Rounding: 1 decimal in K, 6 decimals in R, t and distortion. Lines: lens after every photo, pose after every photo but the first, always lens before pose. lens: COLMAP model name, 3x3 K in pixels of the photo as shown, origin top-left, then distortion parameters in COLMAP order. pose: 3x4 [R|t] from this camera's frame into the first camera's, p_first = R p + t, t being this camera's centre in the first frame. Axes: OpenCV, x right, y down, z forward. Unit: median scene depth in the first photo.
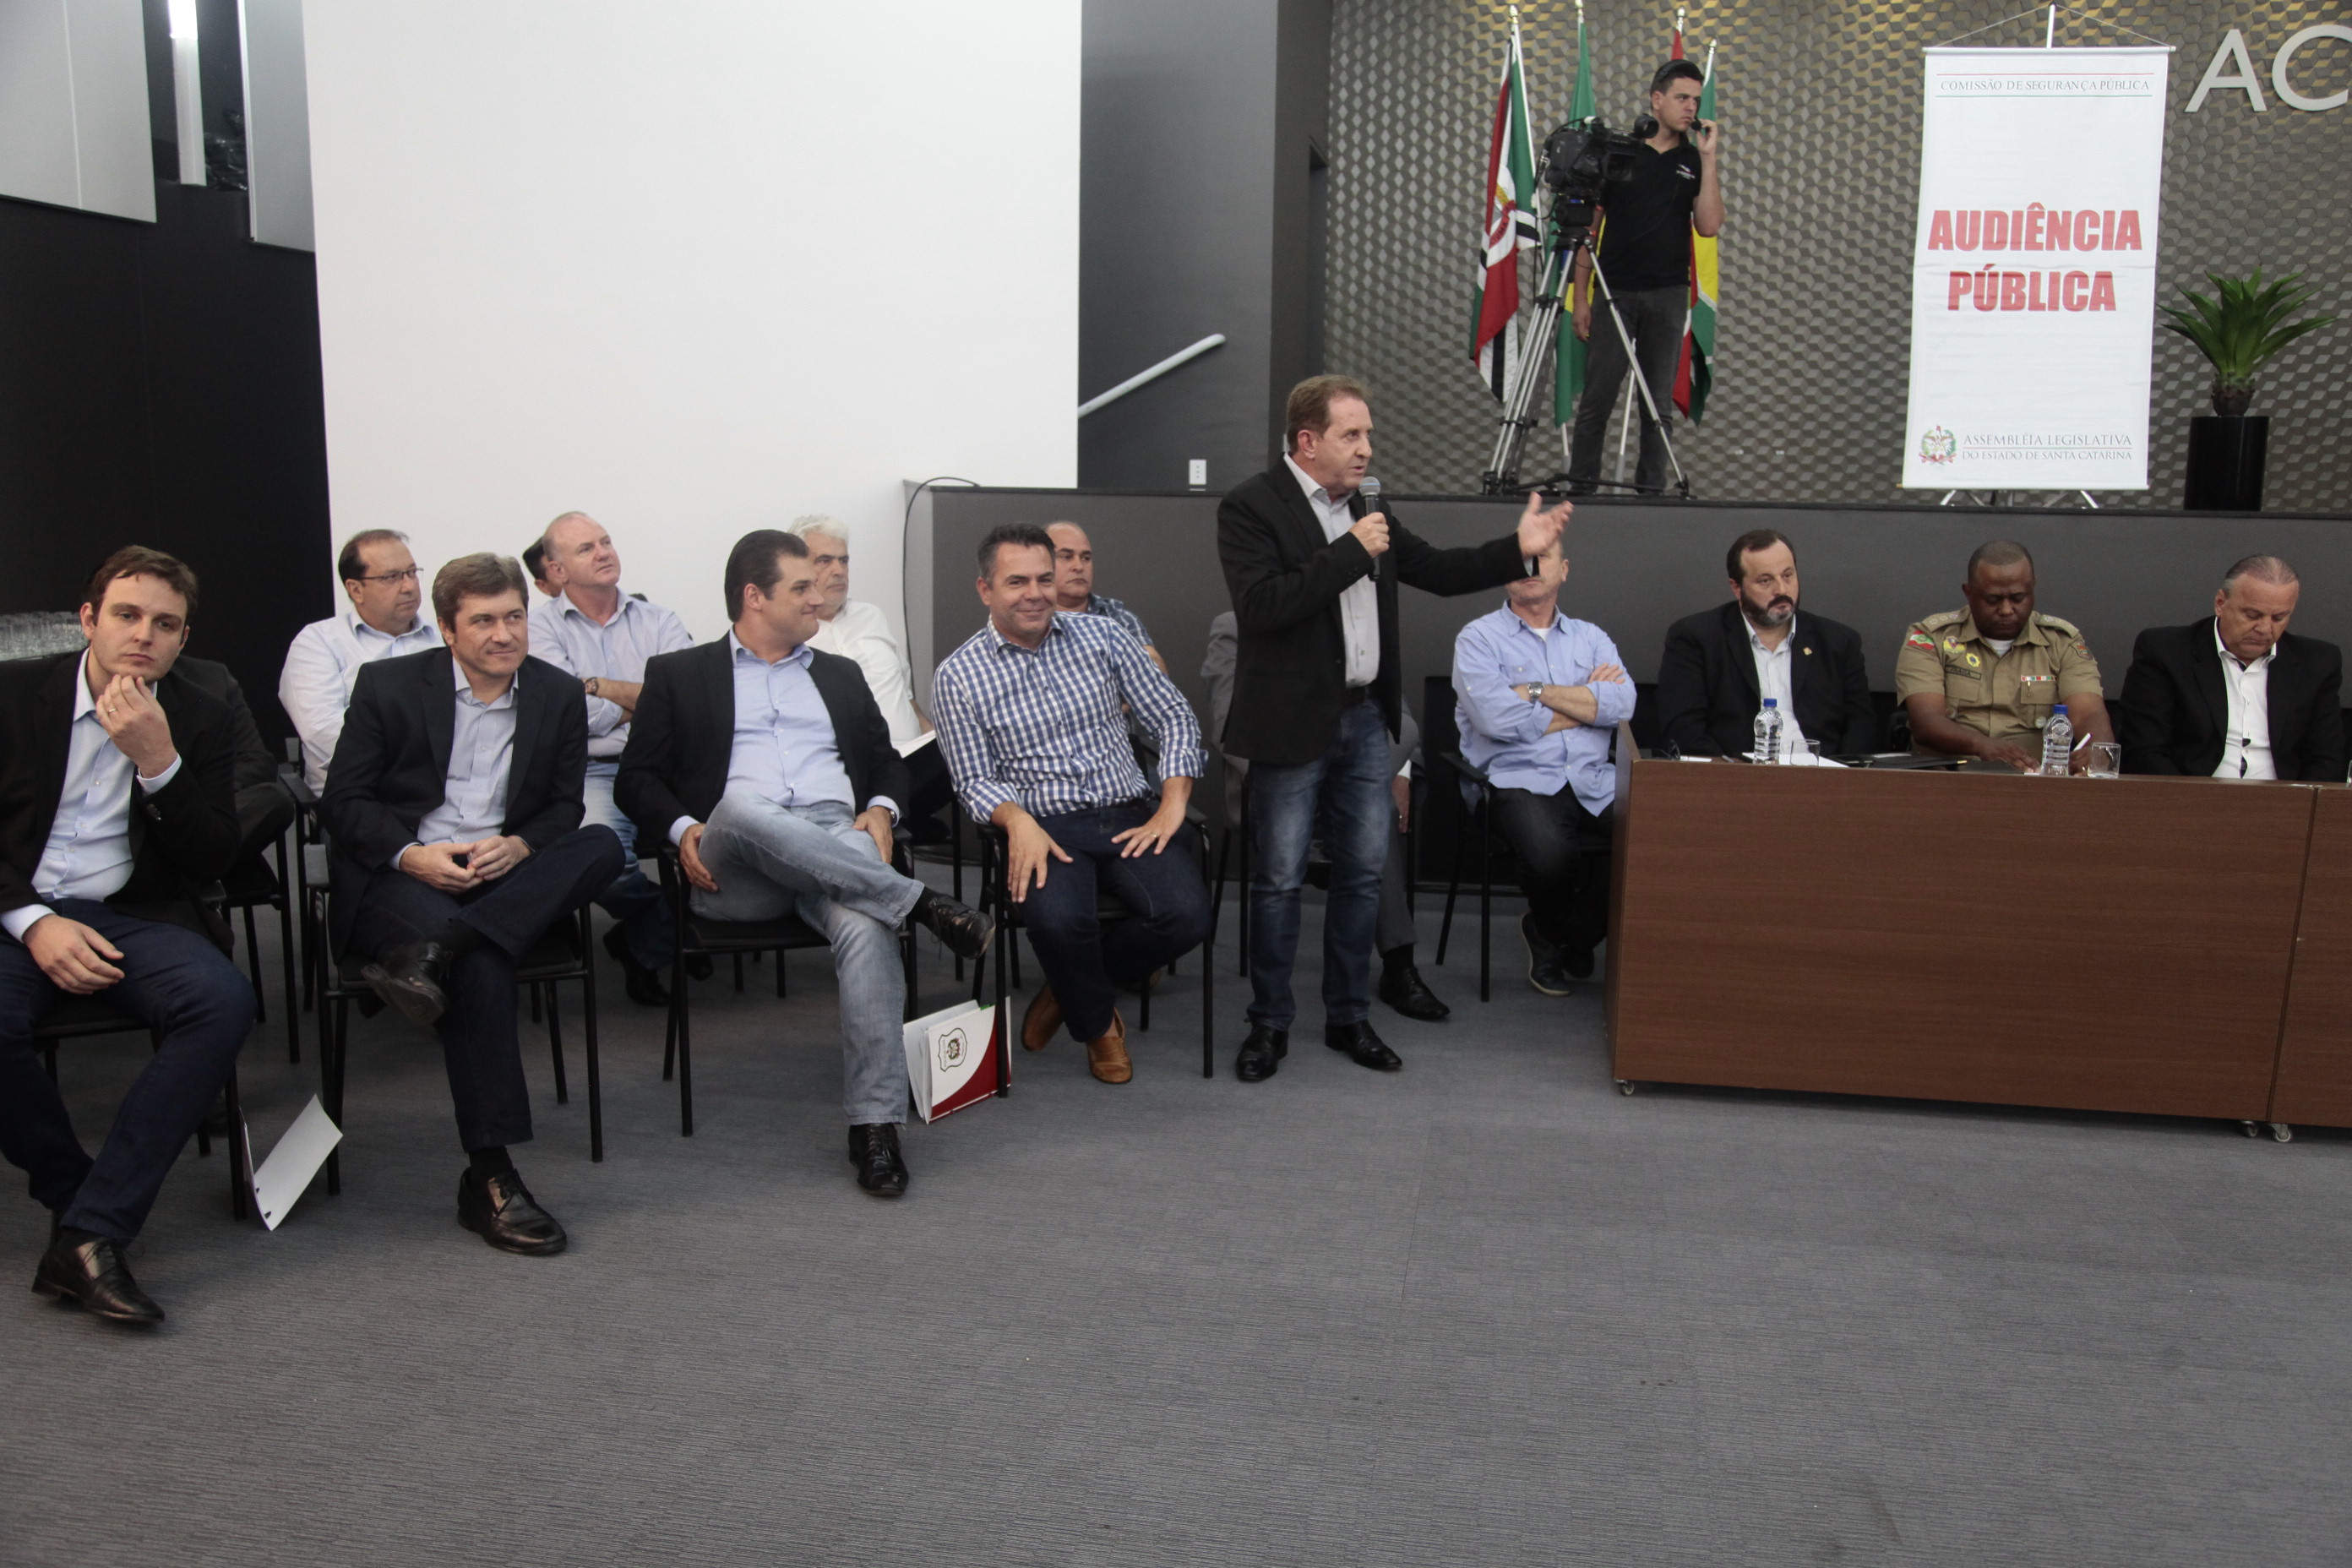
lens RADIAL K [[1962.3, 0, 1168.3], [0, 1962.3, 803.0], [0, 0, 1]] dist [-0.064632, 0.085466]
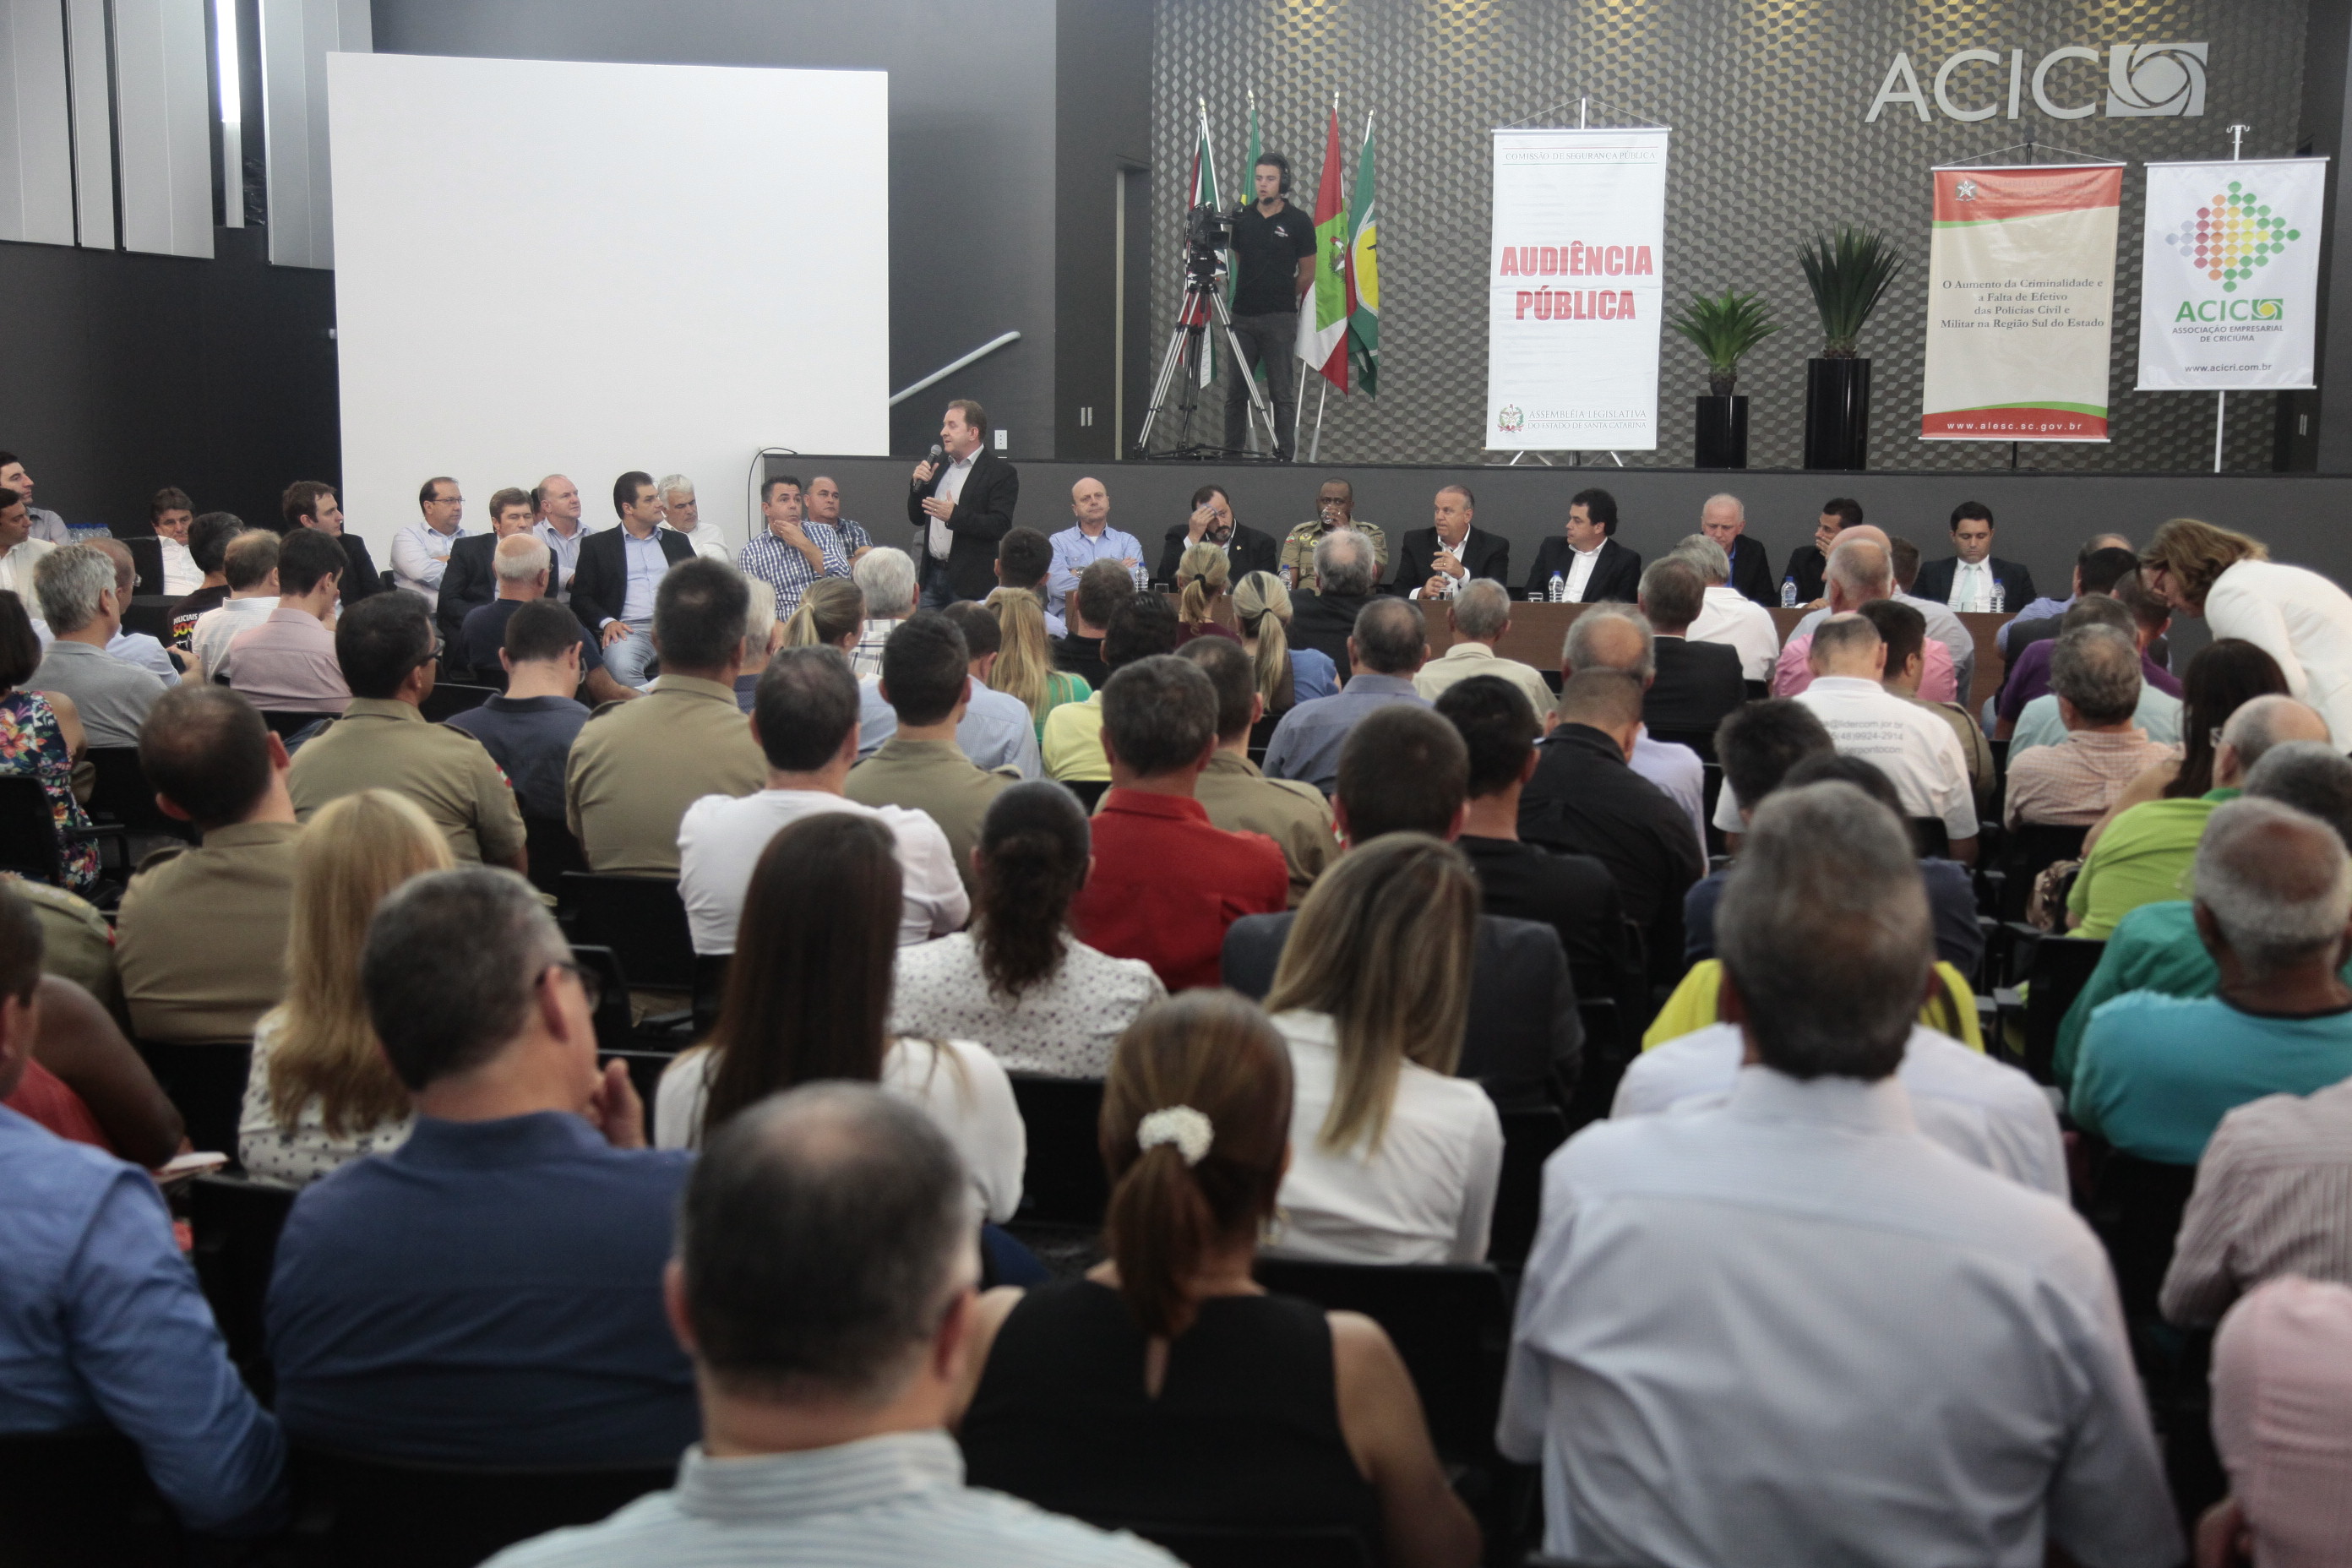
lens RADIAL K [[3055.0, 0, 1185.9], [0, 3055.0, 790.4], [0, 0, 1]] dist [0.105626, 0.078193]
pose [[0.998878, 0.002261, -0.047296, 0.273968], [-0.004308, 0.999056, -0.043236, 0.170642], [0.047153, 0.043392, 0.997945, -1.146292]]
